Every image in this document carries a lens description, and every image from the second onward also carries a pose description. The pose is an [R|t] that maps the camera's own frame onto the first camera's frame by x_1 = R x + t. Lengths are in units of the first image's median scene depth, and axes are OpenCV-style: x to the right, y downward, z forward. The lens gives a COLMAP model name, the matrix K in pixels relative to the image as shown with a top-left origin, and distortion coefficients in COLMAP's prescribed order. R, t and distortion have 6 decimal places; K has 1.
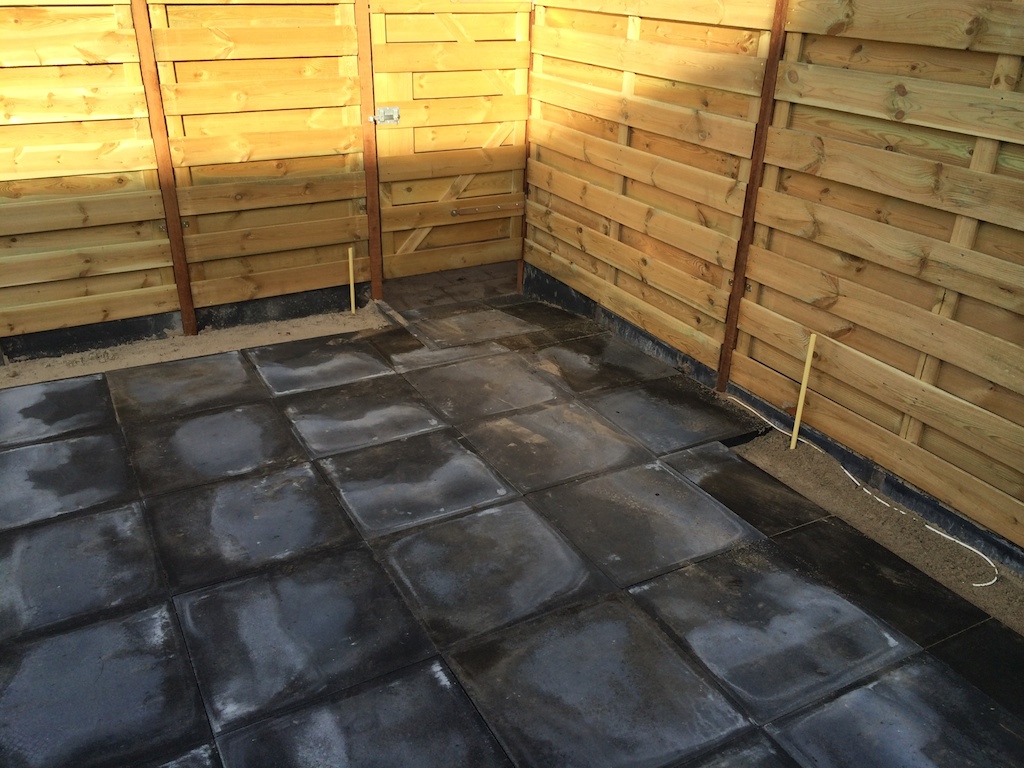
lens RADIAL K [[872.5, 0, 512.0], [0, 872.5, 384.0], [0, 0, 1]] dist [0.081574, -0.095614]
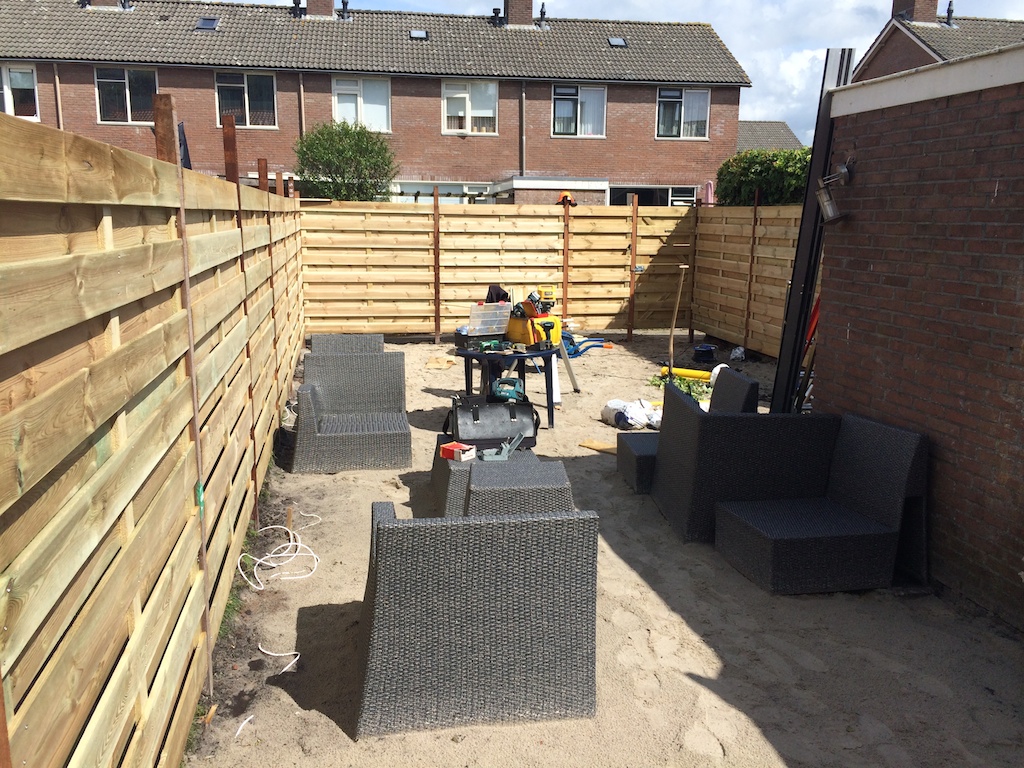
lens RADIAL K [[872.5, 0, 512.0], [0, 872.5, 384.0], [0, 0, 1]] dist [0.081574, -0.095614]
pose [[0.952347, 0.049474, -0.300978, 0.335406], [-0.125642, 0.962784, -0.239292, 0.779466], [0.277938, 0.265705, 0.923121, -1.620480]]
